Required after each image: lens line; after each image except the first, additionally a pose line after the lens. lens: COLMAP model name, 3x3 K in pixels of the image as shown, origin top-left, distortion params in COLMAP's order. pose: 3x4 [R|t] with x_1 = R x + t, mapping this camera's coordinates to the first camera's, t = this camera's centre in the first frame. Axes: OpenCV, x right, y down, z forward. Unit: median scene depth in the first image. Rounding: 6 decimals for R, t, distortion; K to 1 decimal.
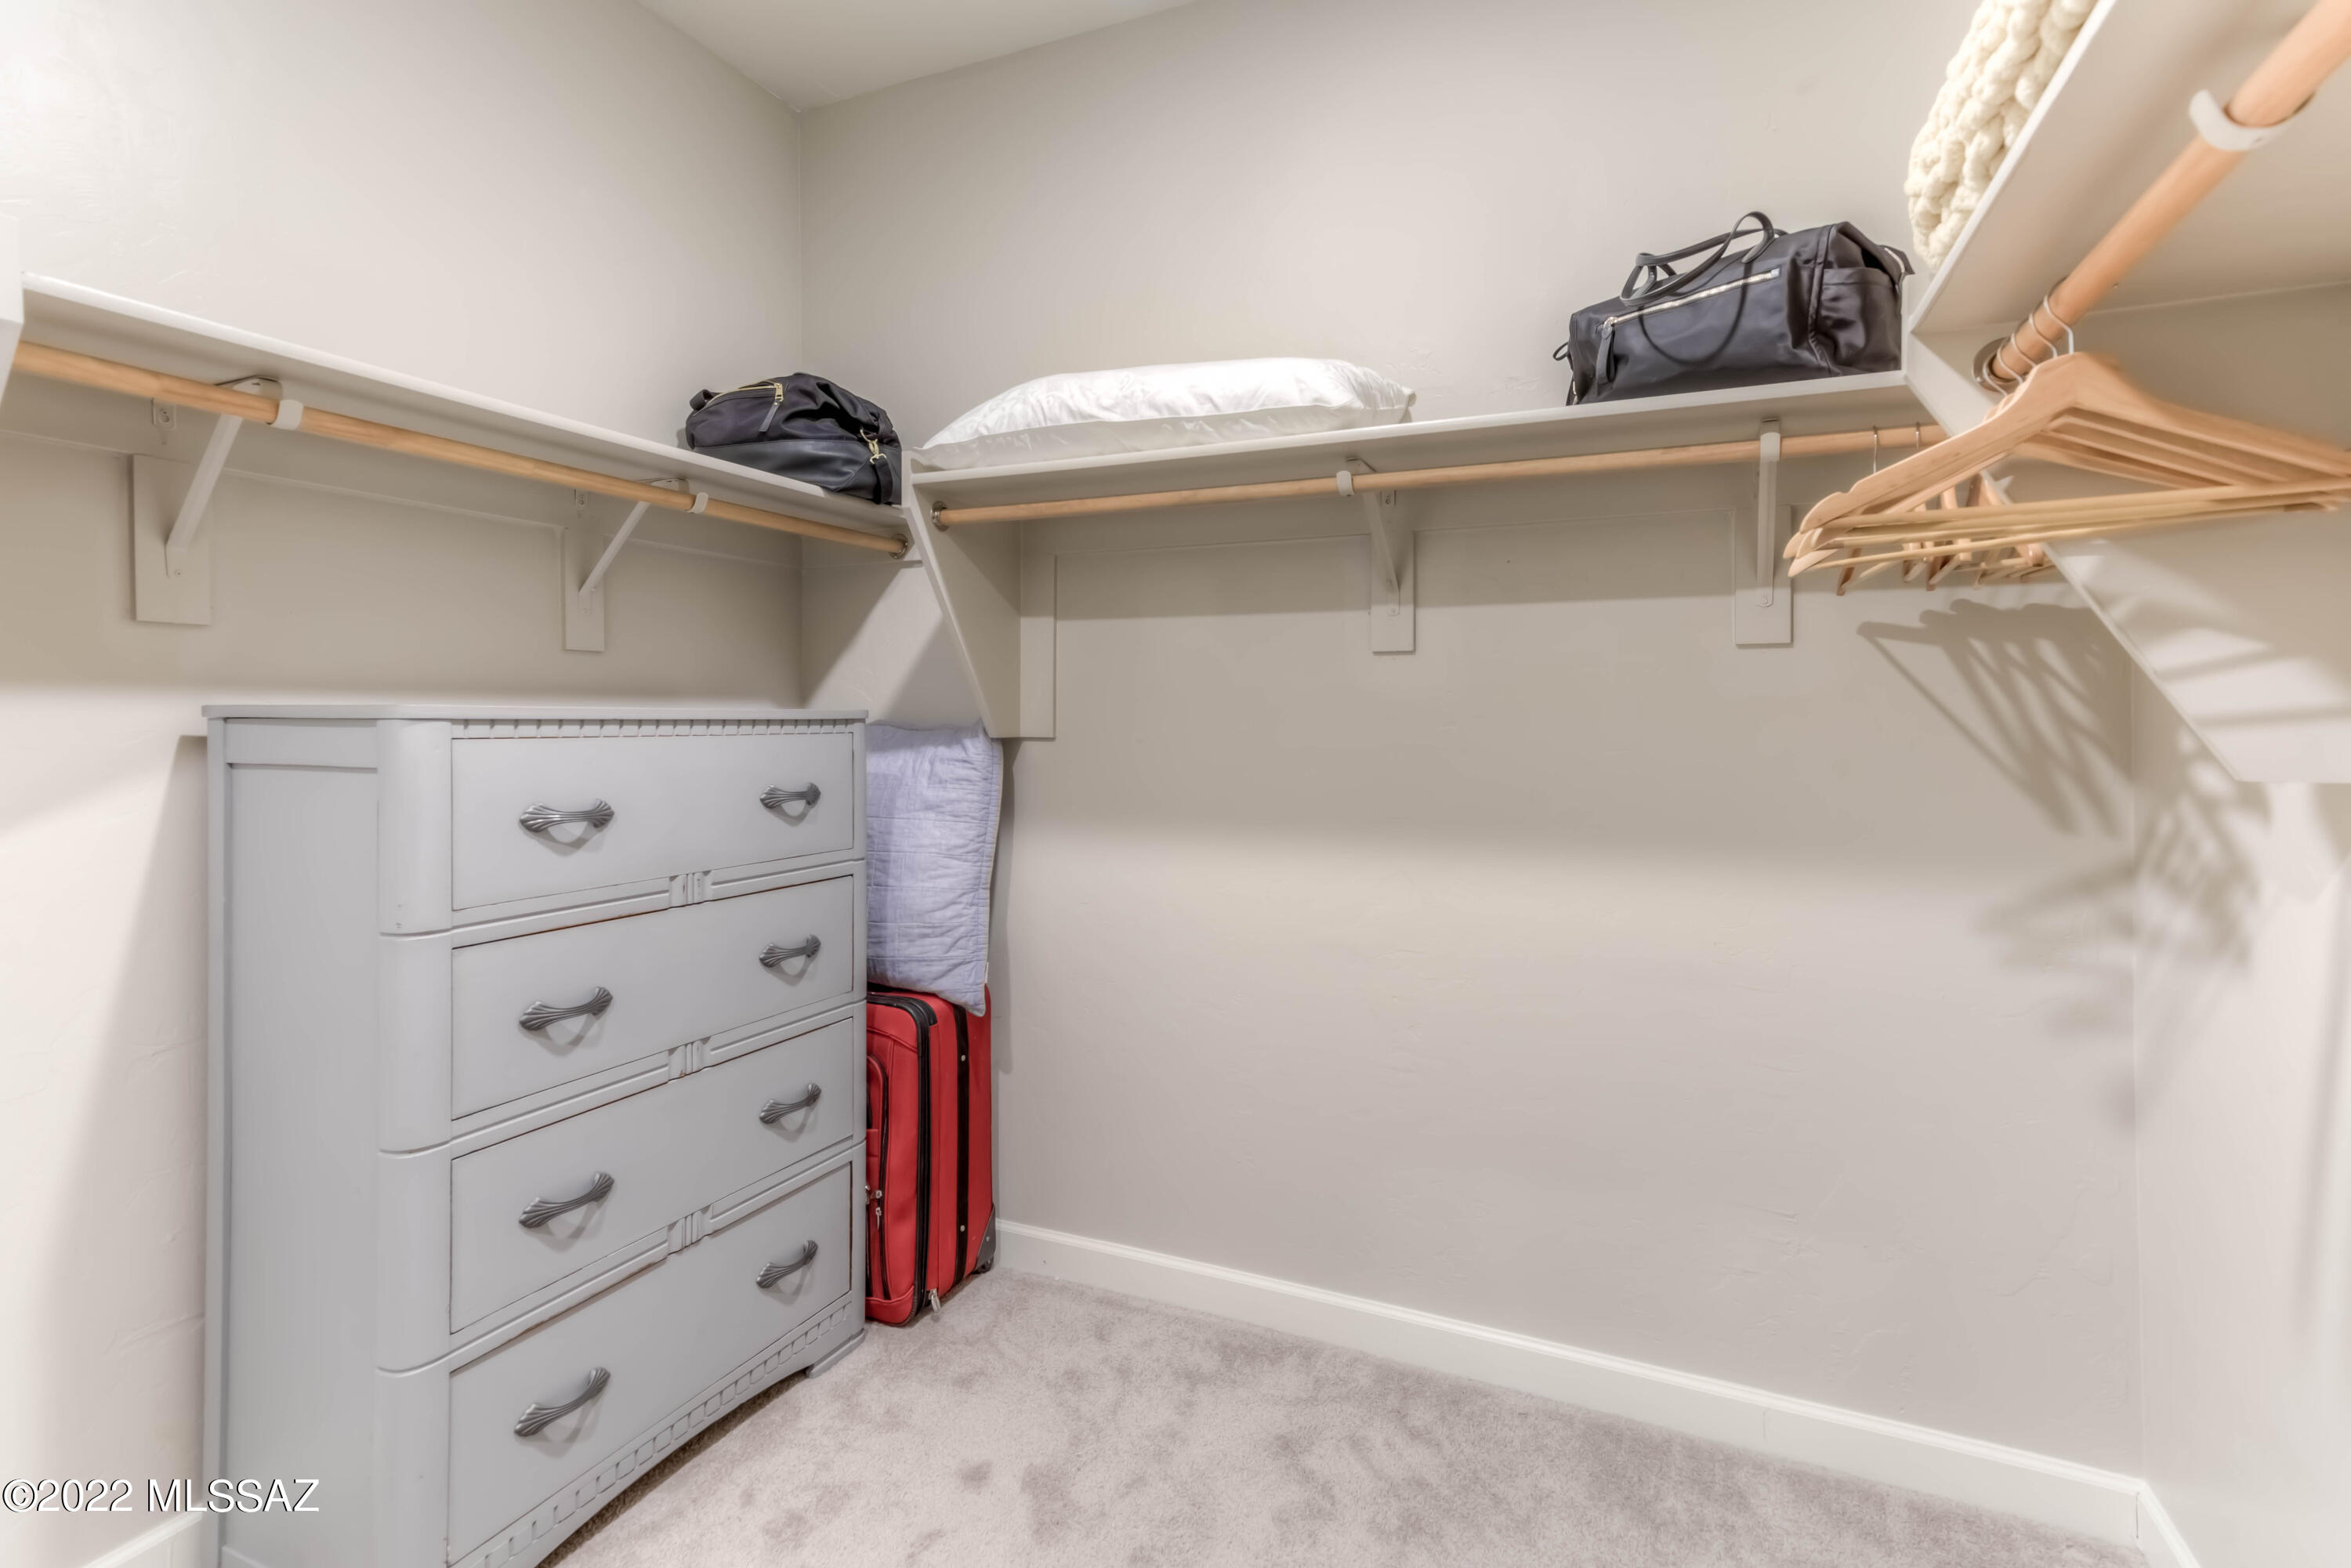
lens RADIAL K [[1073.8, 0, 1202.2], [0, 1073.8, 733.5], [0, 0, 1]] dist [0.019111, 0.002124]
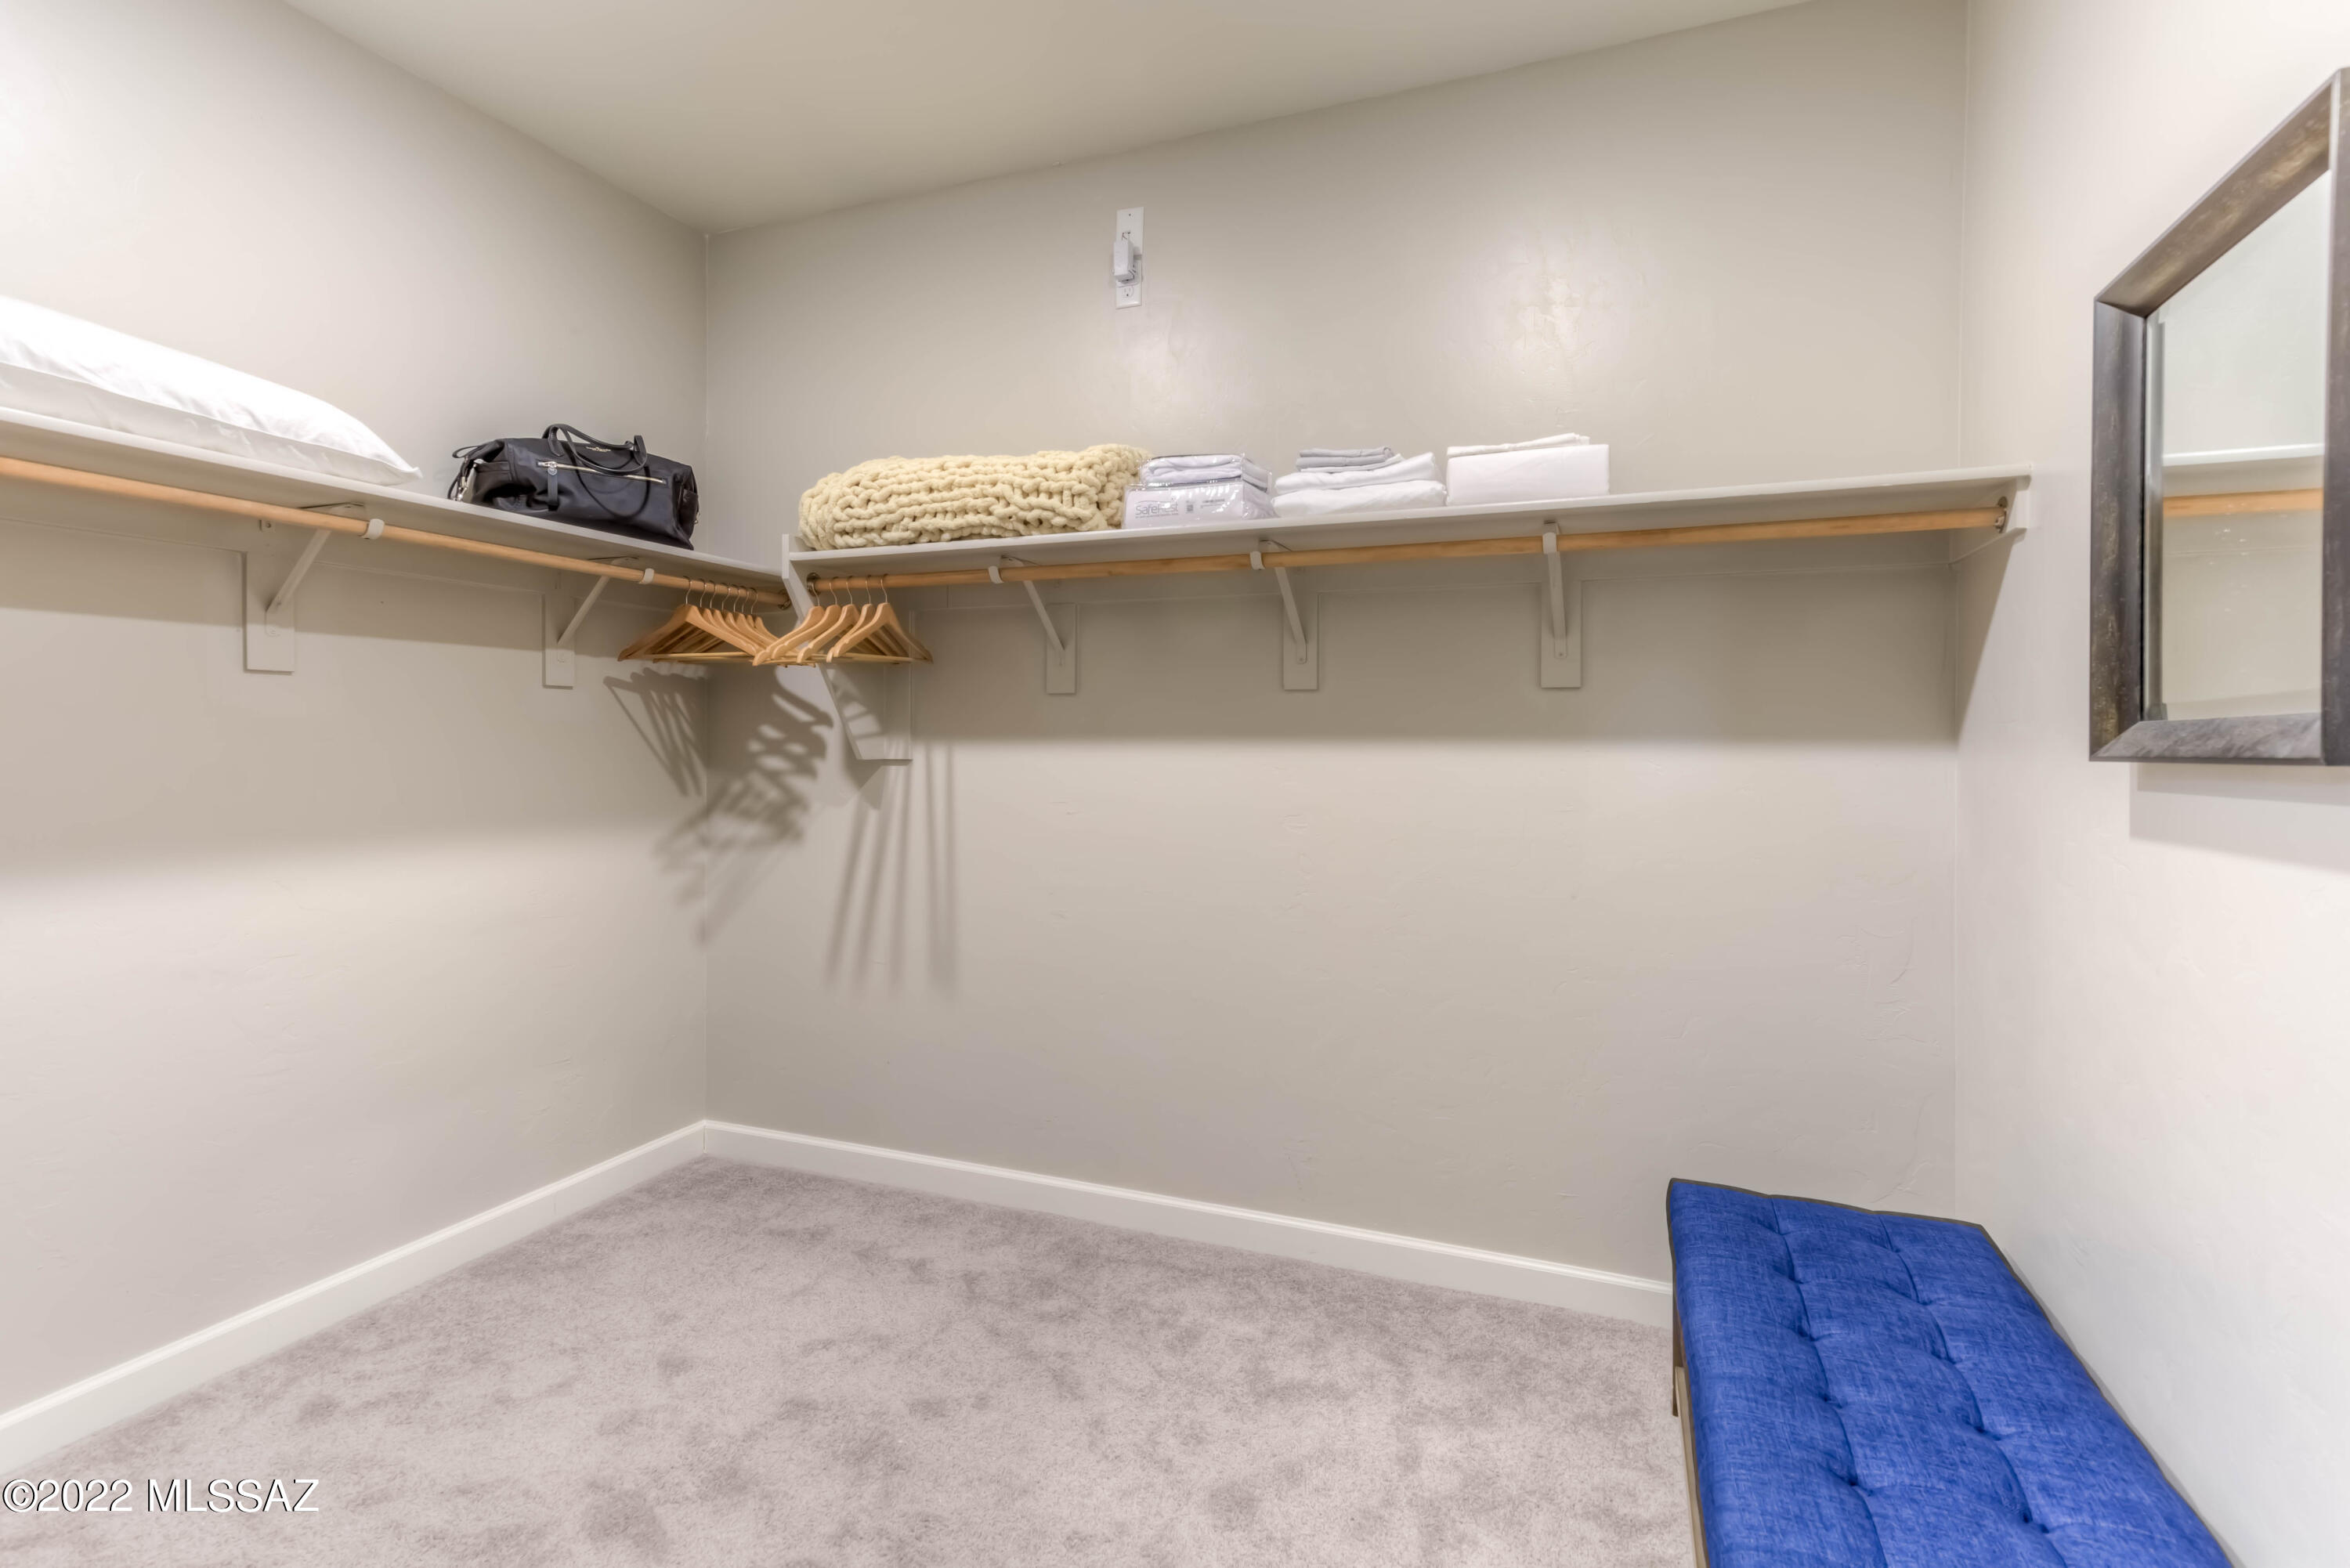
lens RADIAL K [[1073.3, 0, 1177.3], [0, 1073.3, 769.8], [0, 0, 1]] dist [0.019111, 0.002124]
pose [[-0.017715, -0.033291, 0.999289, -1.068517], [0.009381, 0.999396, 0.033461, -0.008706], [-0.999799, 0.009967, -0.017392, 0.174549]]
